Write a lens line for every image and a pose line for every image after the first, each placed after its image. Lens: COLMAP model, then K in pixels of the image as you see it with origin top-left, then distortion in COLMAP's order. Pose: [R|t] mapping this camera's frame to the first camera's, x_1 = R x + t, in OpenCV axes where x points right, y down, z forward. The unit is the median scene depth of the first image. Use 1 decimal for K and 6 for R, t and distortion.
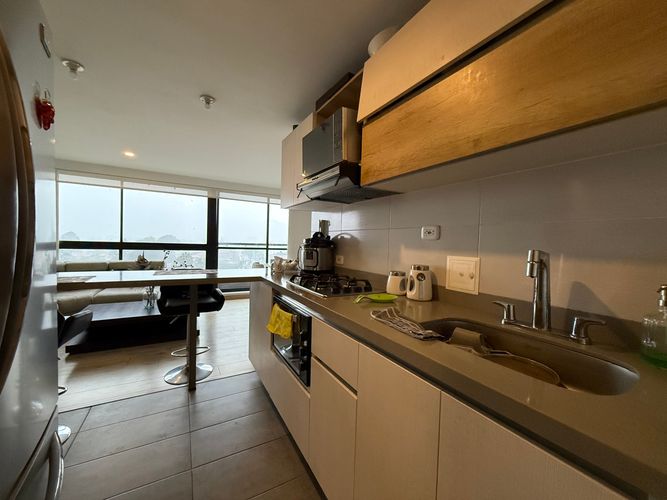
lens RADIAL K [[265.1, 0, 336.6], [0, 265.1, 250.3], [0, 0, 1]] dist [-0.000250, 0.000298]
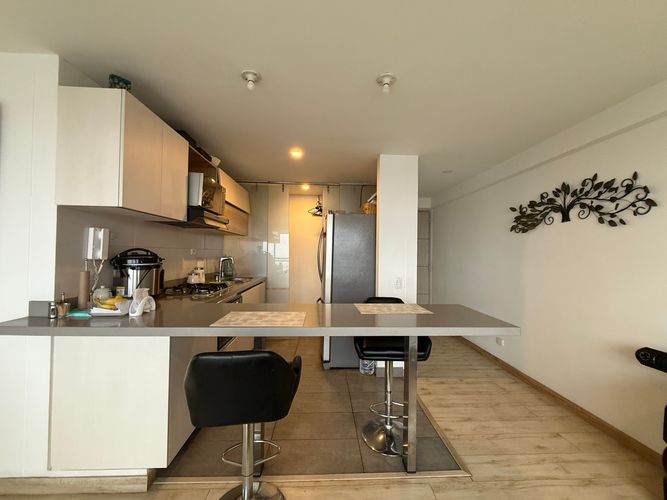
lens RADIAL K [[265.1, 0, 336.8], [0, 265.1, 249.4], [0, 0, 1]] dist [-0.000250, 0.000298]
pose [[-0.890002, -0.037578, 0.454405, -0.524559], [-0.028683, 0.999238, 0.026456, -0.056415], [-0.455054, 0.010512, -0.890402, 0.774801]]
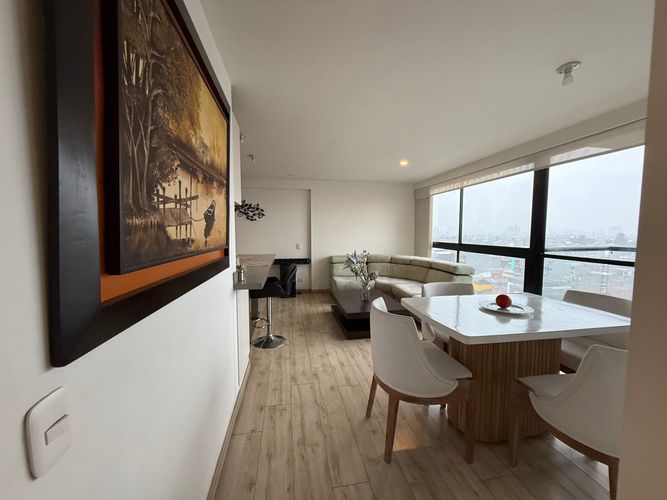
lens RADIAL K [[265.1, 0, 331.1], [0, 265.1, 248.8], [0, 0, 1]] dist [-0.000250, 0.000298]
pose [[-0.348321, 0.029061, -0.936925, 0.303875], [-0.040585, 0.998114, 0.046047, -0.038738], [0.936496, 0.054065, -0.346485, 0.952718]]
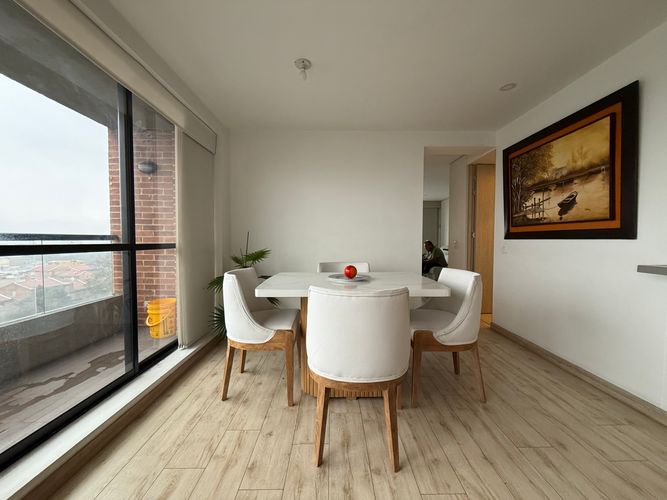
lens RADIAL K [[265.1, 0, 334.4], [0, 265.1, 248.9], [0, 0, 1]] dist [-0.000250, 0.000298]
pose [[0.488665, -0.062242, 0.870248, -0.563855], [0.043365, 0.997952, 0.047025, -0.011395], [-0.871393, 0.014759, 0.490364, 0.870885]]
